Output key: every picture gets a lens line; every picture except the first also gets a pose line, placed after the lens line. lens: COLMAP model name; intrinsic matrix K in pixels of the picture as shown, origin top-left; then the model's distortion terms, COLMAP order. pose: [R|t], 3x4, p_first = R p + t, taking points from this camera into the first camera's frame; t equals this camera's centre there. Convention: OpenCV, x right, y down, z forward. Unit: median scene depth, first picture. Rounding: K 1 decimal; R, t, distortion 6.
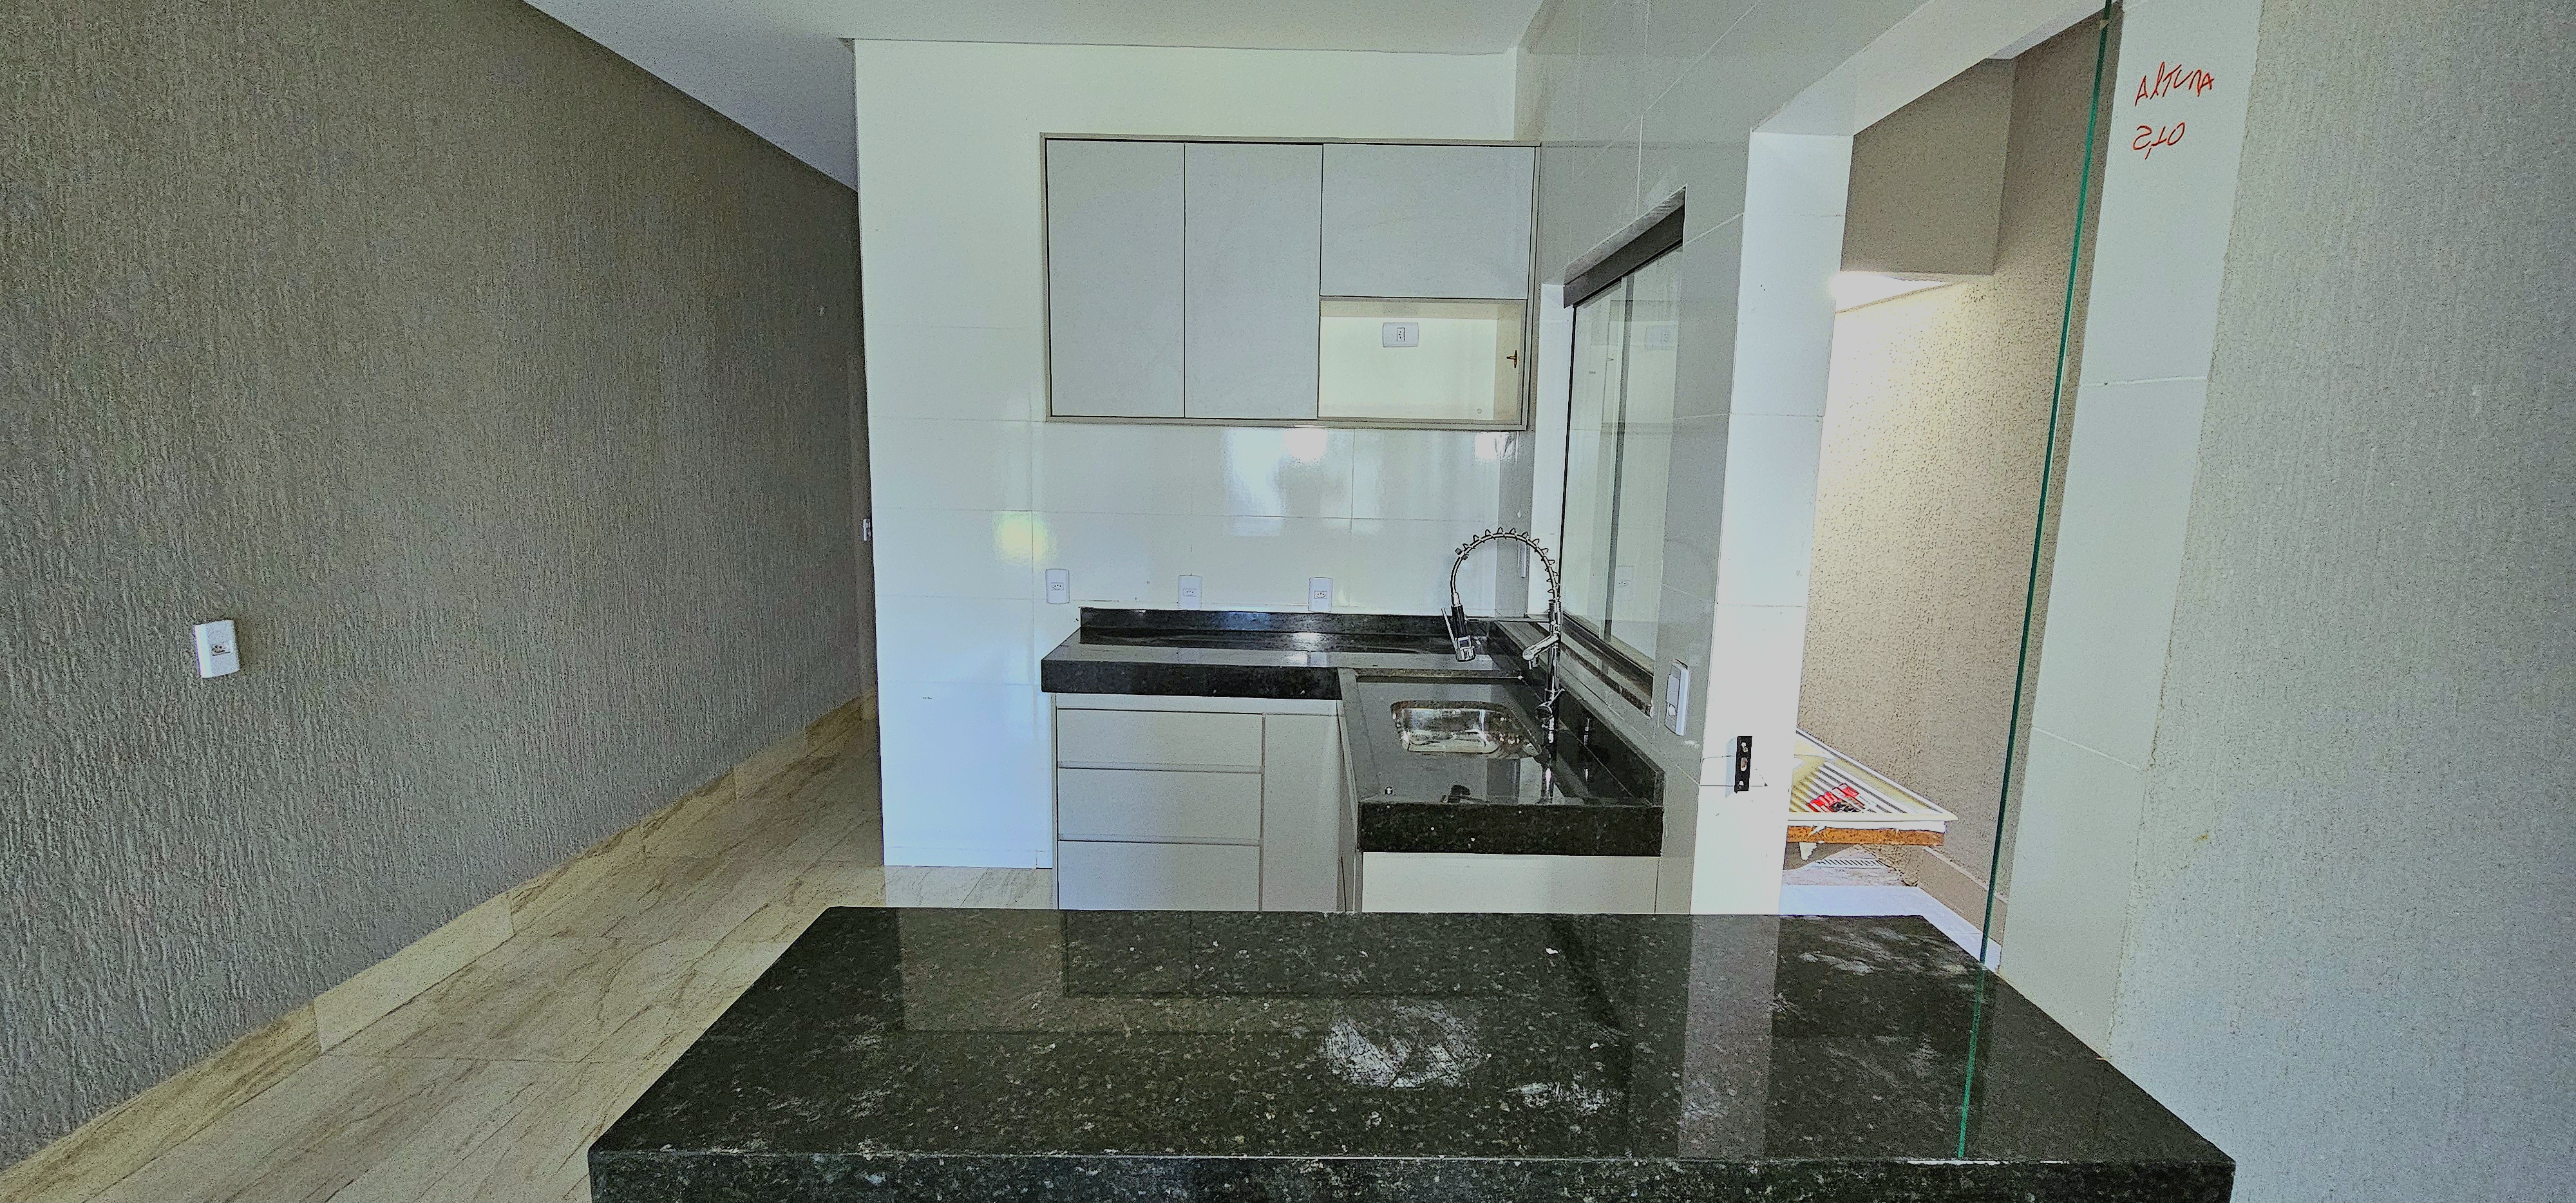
lens RADIAL K [[1058.6, 0, 1292.1], [0, 1058.6, 606.8], [0, 0, 1]] dist [-0.000780, -0.000053]
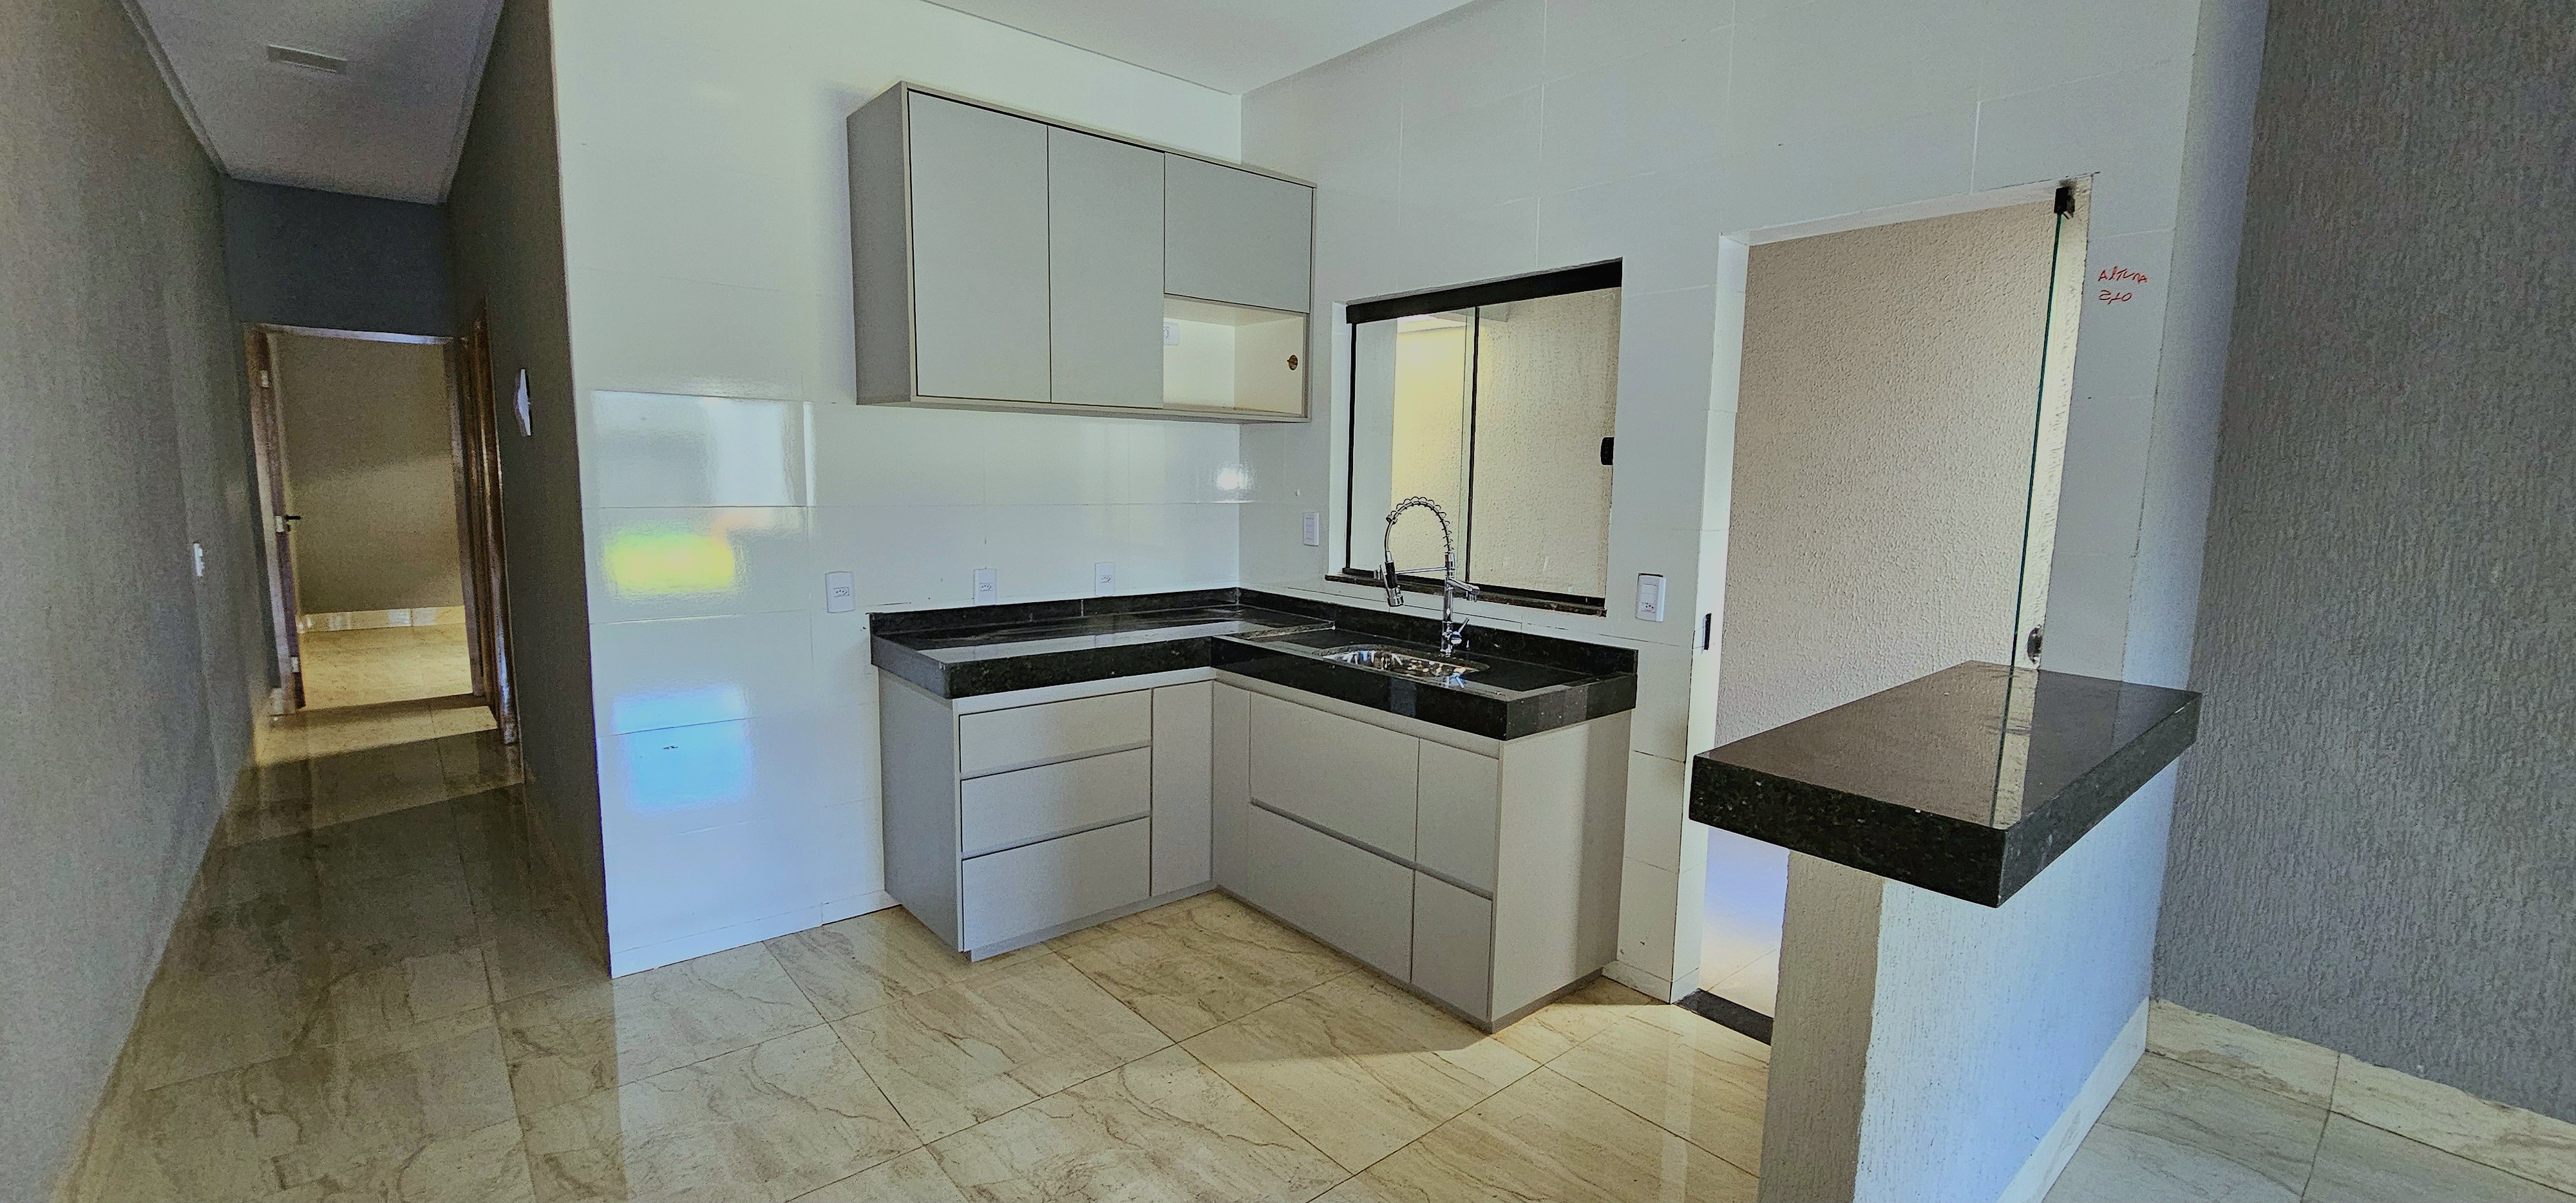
lens RADIAL K [[1055.4, 0, 1300.1], [0, 1055.4, 600.3], [0, 0, 1]] dist [-0.001259, 0.000212]
pose [[0.749637, -0.088522, 0.655903, -0.595507], [0.095205, 0.995131, 0.025495, 0.001499], [-0.654966, 0.043334, 0.754415, 0.116880]]
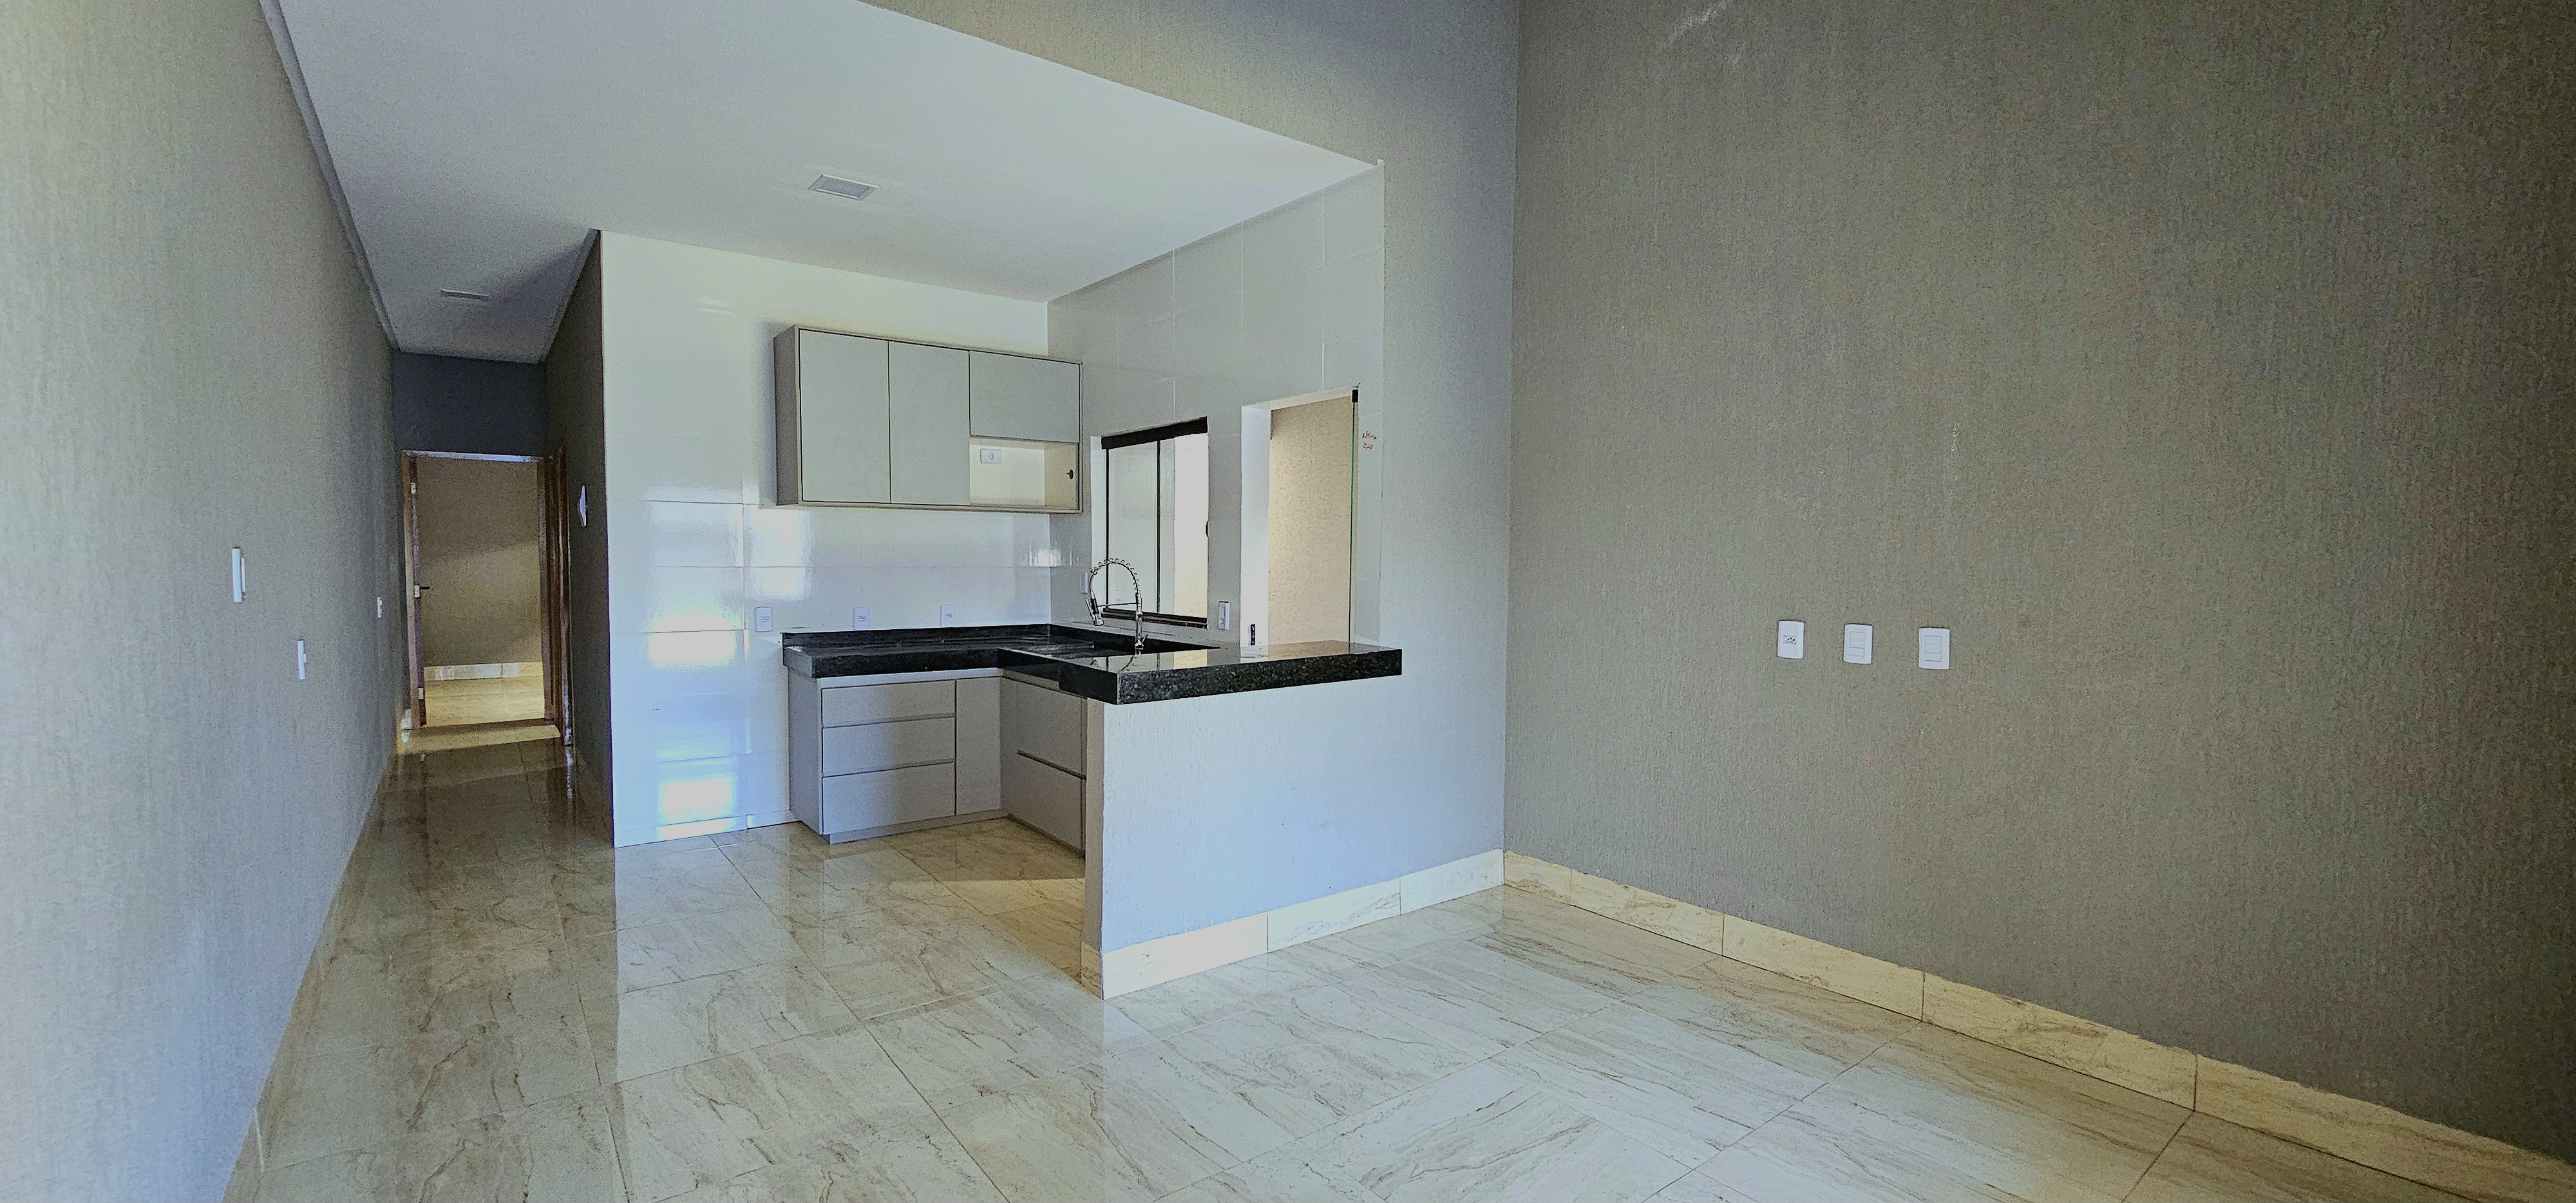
lens RADIAL K [[1049.0, 0, 1298.3], [0, 1049.0, 606.8], [0, 0, 1]] dist [-0.001584, -0.000351]
pose [[0.779839, -0.044964, 0.624364, -0.632695], [0.098746, 0.993765, -0.051768, 0.126516], [-0.618143, 0.102024, 0.779416, -0.634410]]
